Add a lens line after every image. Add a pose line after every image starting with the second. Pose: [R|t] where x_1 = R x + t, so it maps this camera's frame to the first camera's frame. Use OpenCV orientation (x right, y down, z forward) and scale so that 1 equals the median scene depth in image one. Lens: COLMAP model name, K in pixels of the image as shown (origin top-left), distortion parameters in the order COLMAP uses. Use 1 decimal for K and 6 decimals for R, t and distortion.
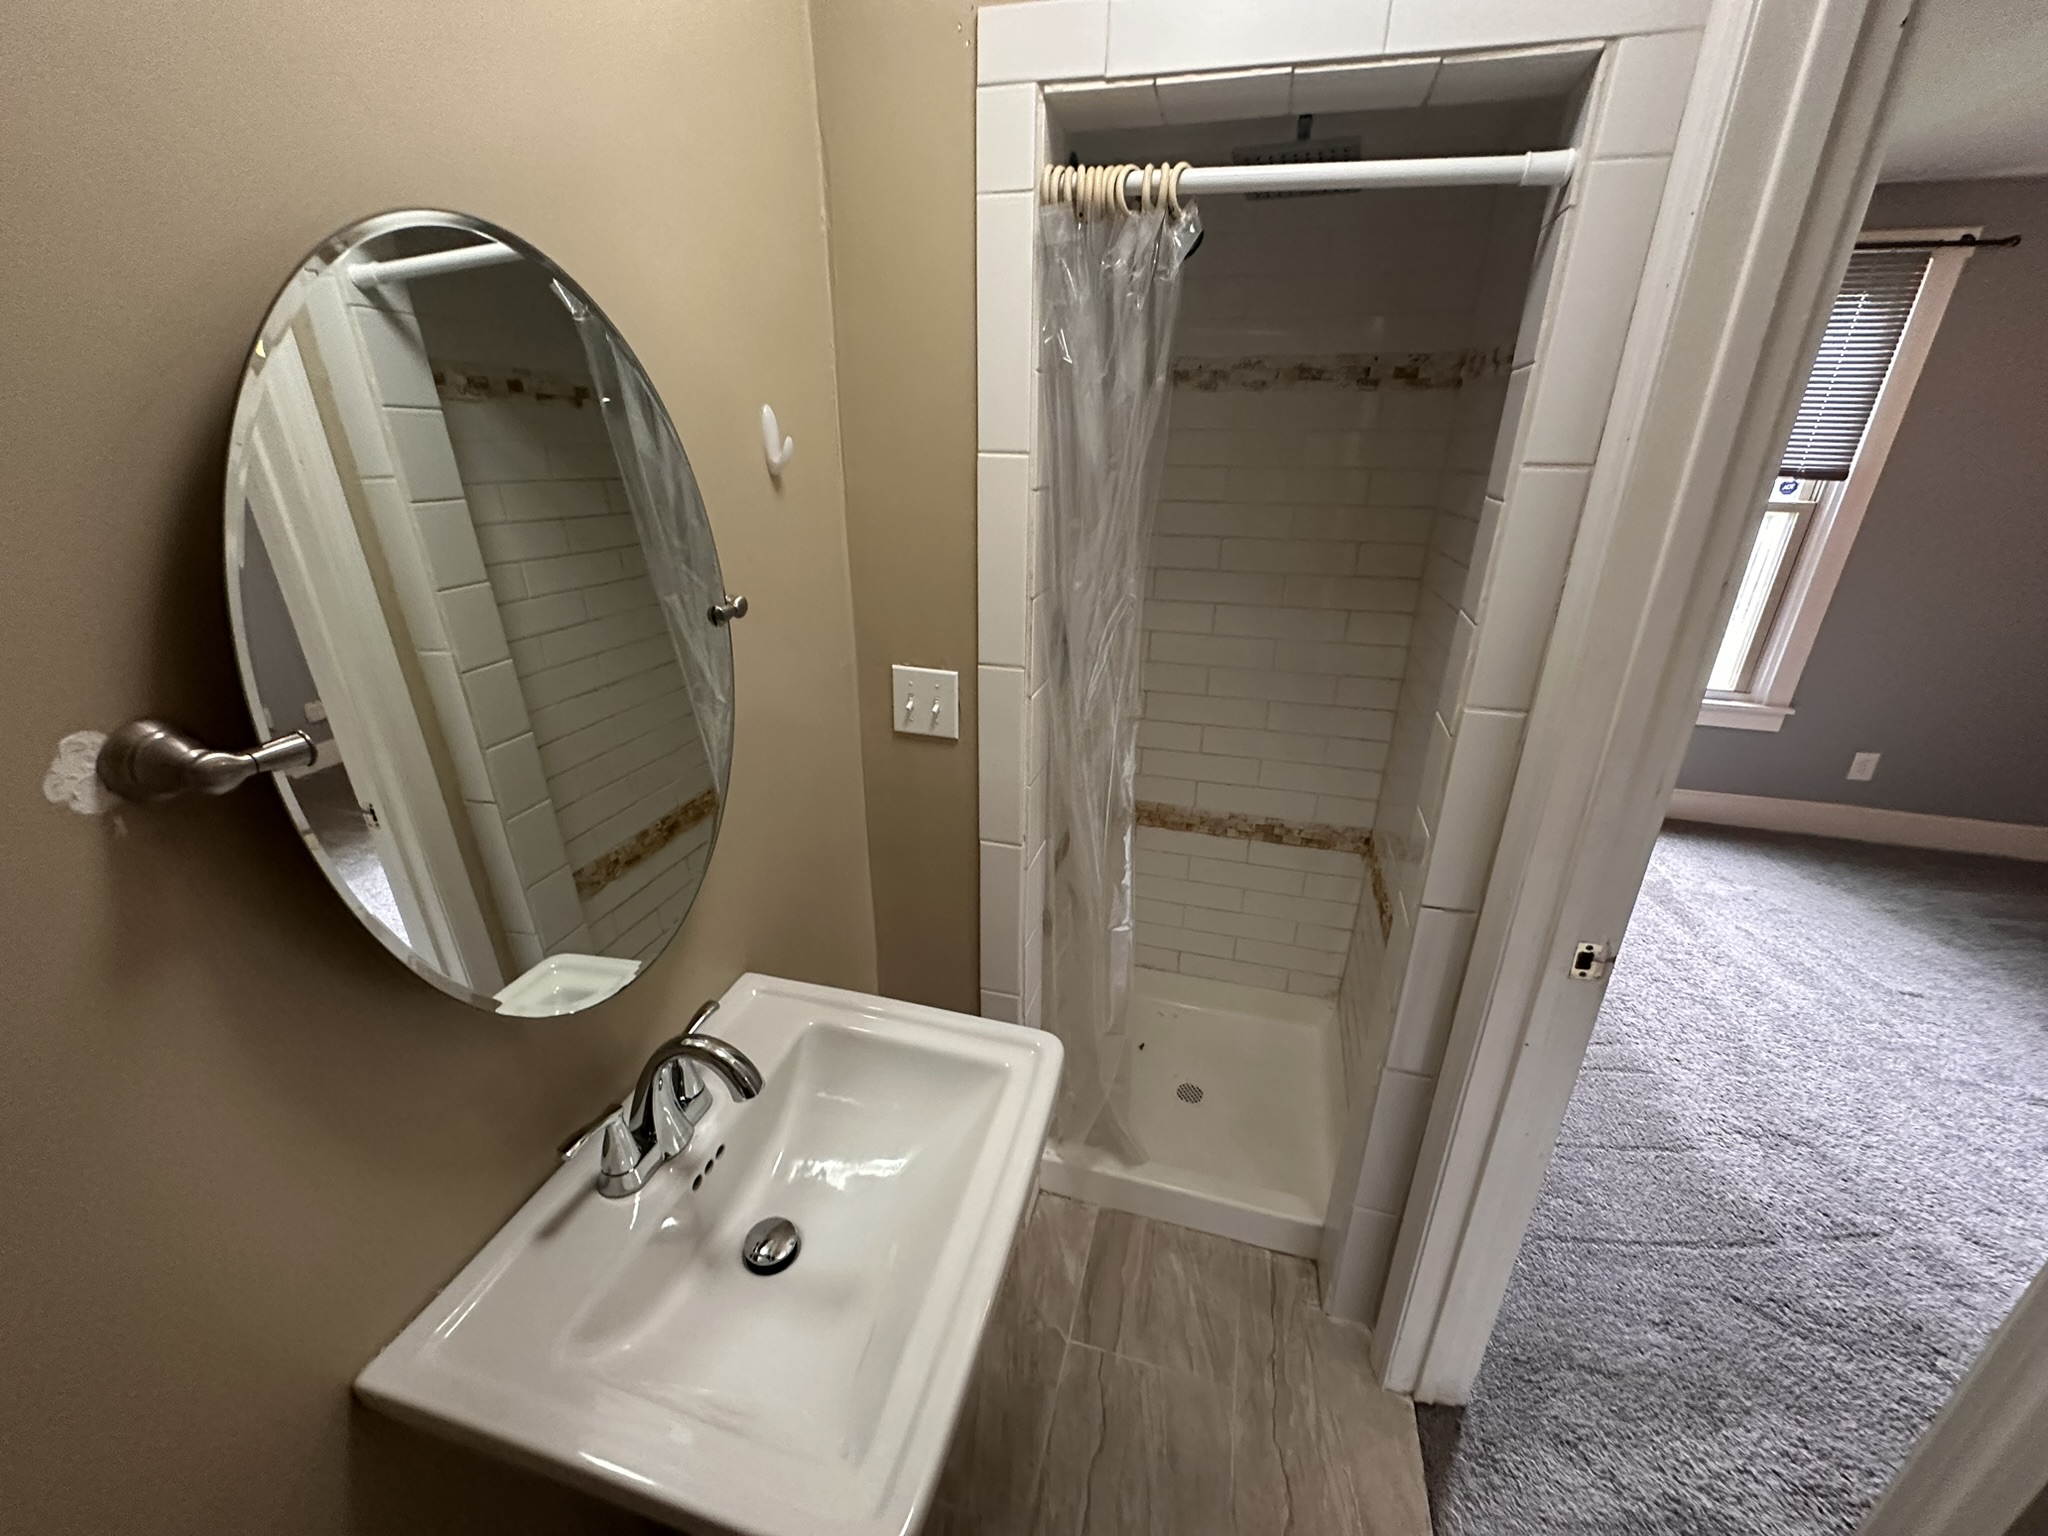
lens RADIAL K [[813.5, 0, 1027.2], [0, 813.5, 769.3], [0, 0, 1]] dist [-0.000611, 0.000172]
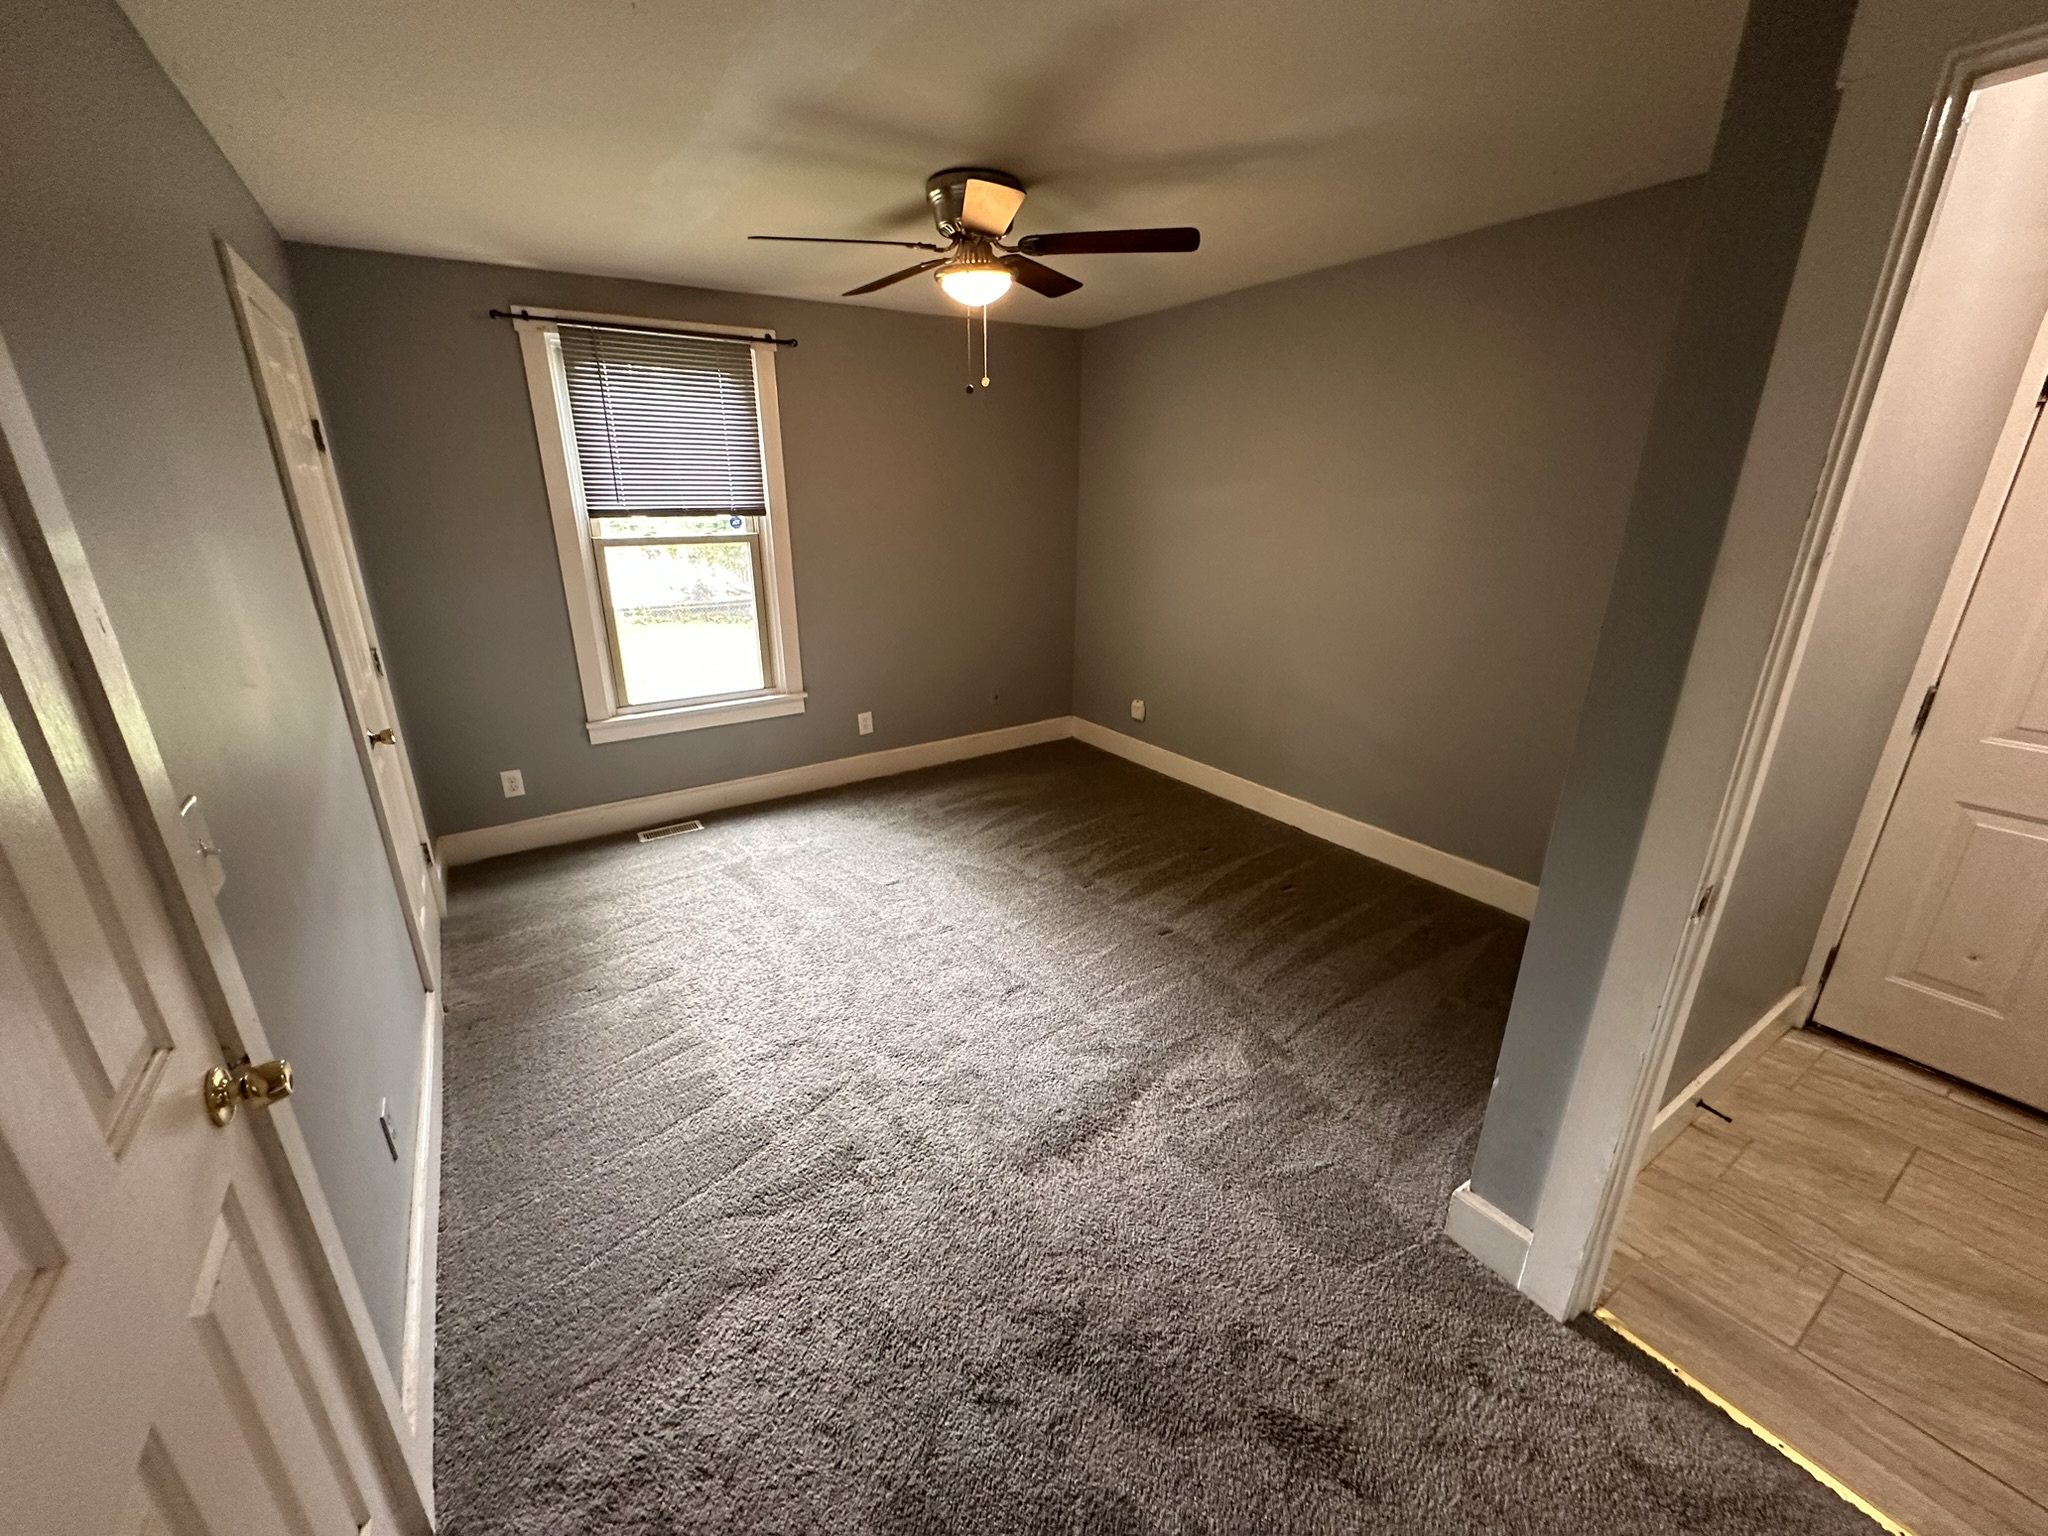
lens RADIAL K [[813.5, 0, 1023.2], [0, 813.5, 765.1], [0, 0, 1]] dist [-0.000611, 0.000172]
pose [[0.654320, -0.266392, 0.707744, 0.288636], [0.301108, 0.950287, 0.079305, 0.042097], [-0.693685, 0.161217, 0.702004, -0.126568]]
